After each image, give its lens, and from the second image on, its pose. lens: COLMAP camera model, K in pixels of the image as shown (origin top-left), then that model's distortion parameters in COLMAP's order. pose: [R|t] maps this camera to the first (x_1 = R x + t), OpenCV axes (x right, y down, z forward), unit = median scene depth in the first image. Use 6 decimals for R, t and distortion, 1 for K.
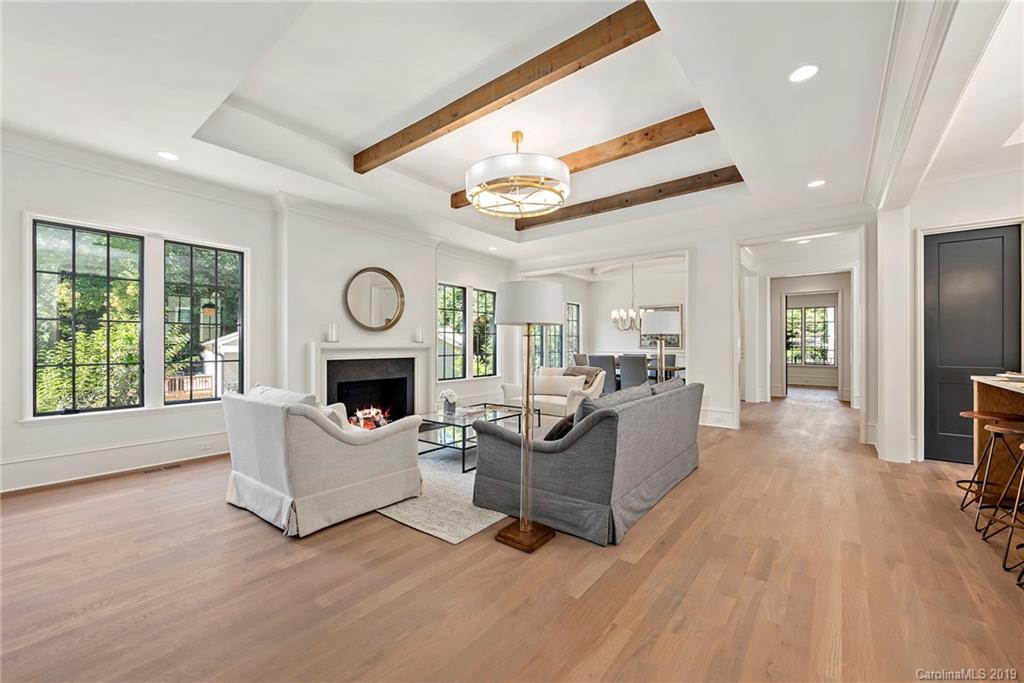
lens RADIAL K [[401.7, 0, 514.6], [0, 401.7, 343.4], [0, 0, 1]] dist [0.000978, -0.001752]
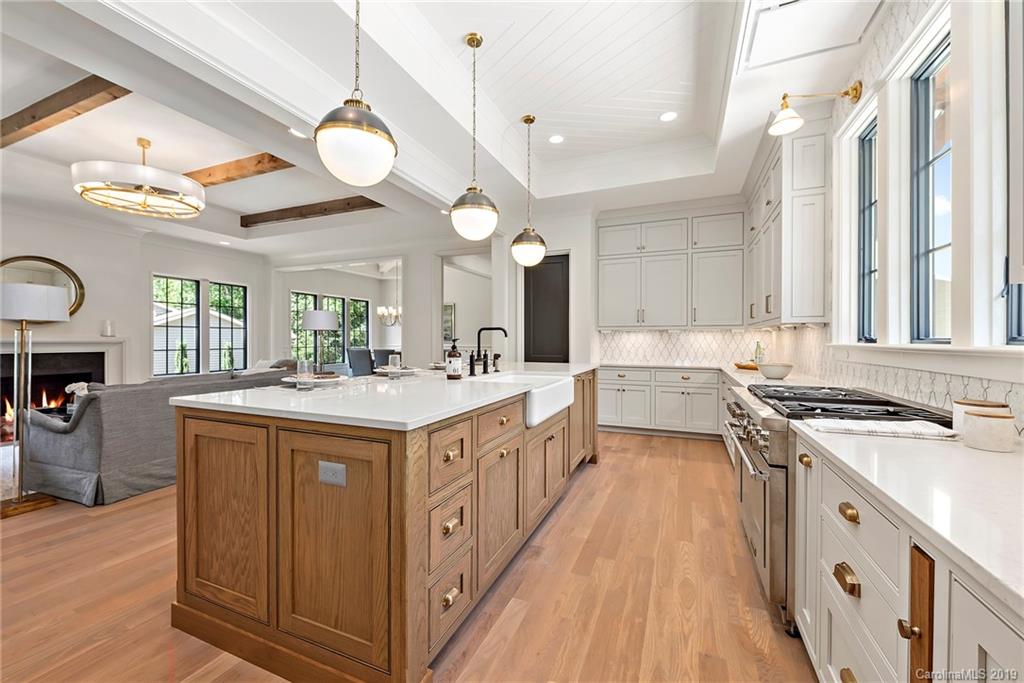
lens RADIAL K [[401.7, 0, 517.1], [0, 401.7, 339.7], [0, 0, 1]] dist [0.000978, -0.001752]
pose [[0.960984, 0.002126, 0.276595, 0.641942], [-0.003176, 0.999989, 0.003350, -0.000648], [-0.276585, -0.004098, 0.960981, -0.286269]]
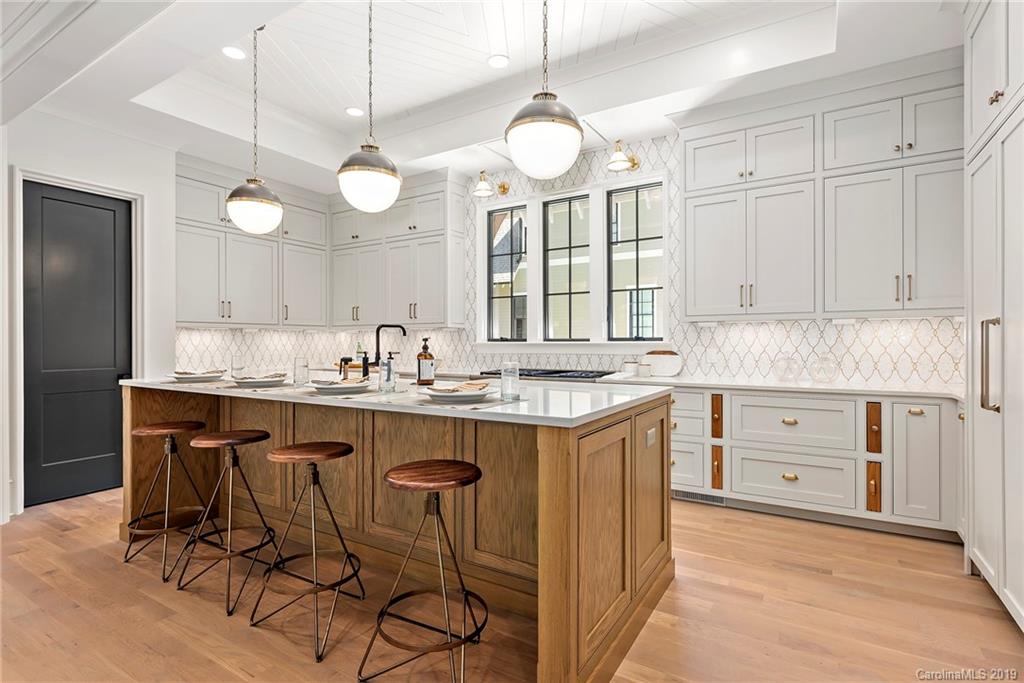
lens RADIAL K [[496.4, 0, 523.0], [0, 496.4, 343.6], [0, 0, 1]] dist [-0.004016, 0.000285]
pose [[-0.135848, -0.002003, 0.990728, 0.078298], [-0.000972, 0.999998, 0.001888, 0.006887], [-0.990729, -0.000707, -0.135849, 0.281102]]
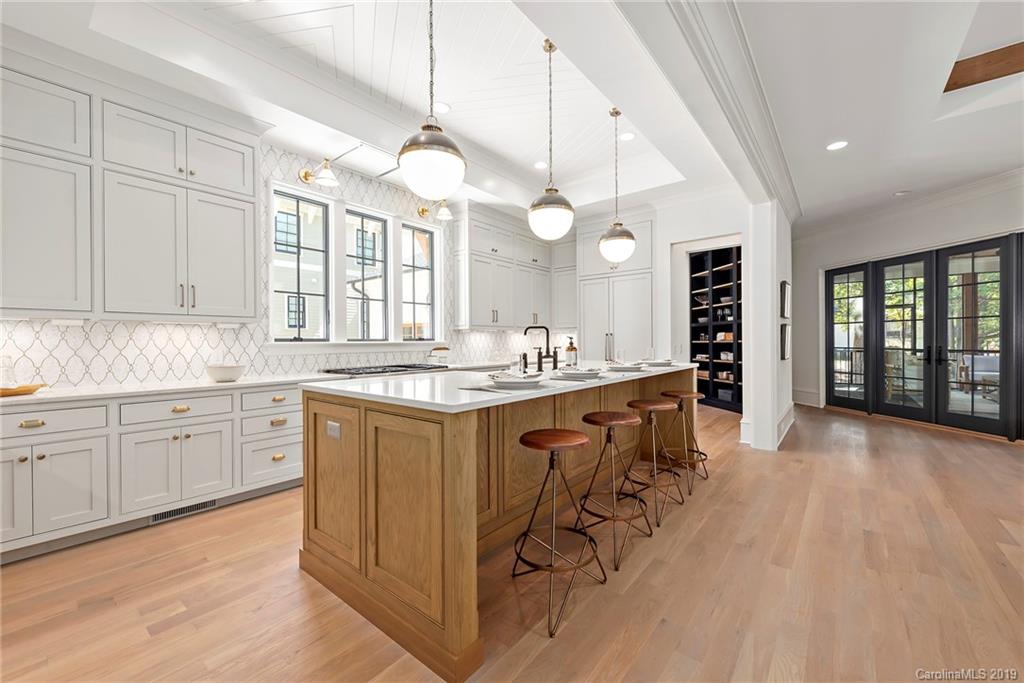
lens RADIAL K [[401.7, 0, 513.8], [0, 401.7, 340.9], [0, 0, 1]] dist [0.000978, -0.001752]
pose [[-0.999892, 0.008038, 0.012315, 0.819476], [0.007986, 0.999959, -0.004258, 0.010610], [-0.012349, -0.004159, -0.999915, 1.097734]]
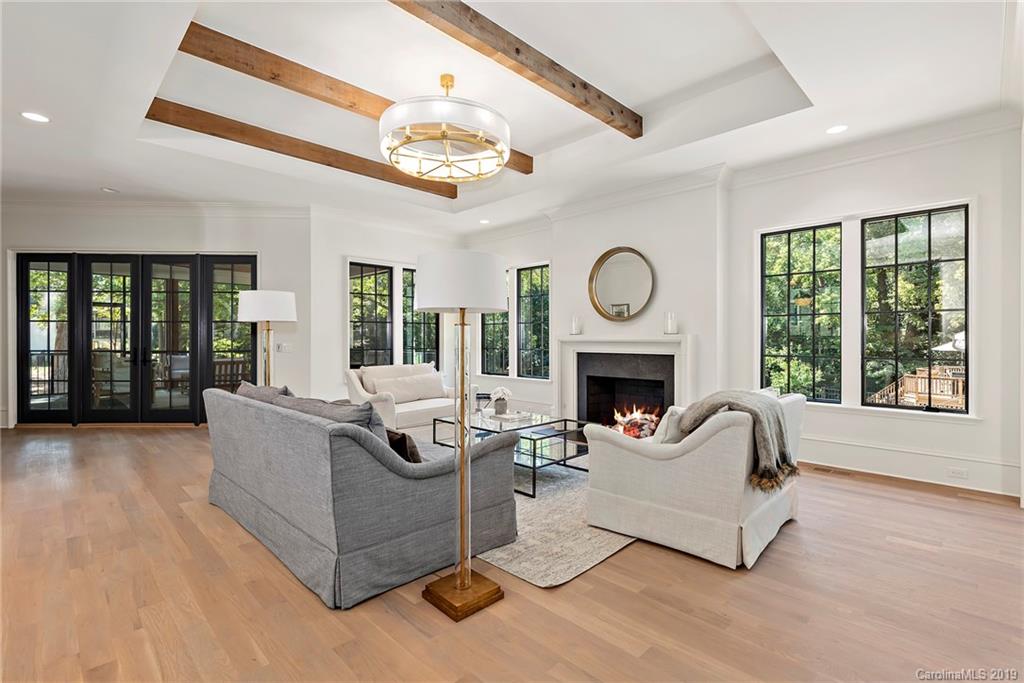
lens RADIAL K [[474.2, 0, 517.1], [0, 474.2, 339.7], [0, 0, 1]] dist [0.010840, -0.001125]
pose [[-0.112093, 0.004667, -0.993687, 0.922320], [0.004472, 0.999981, 0.004192, 0.005050], [0.993688, -0.003974, -0.112111, 1.217980]]
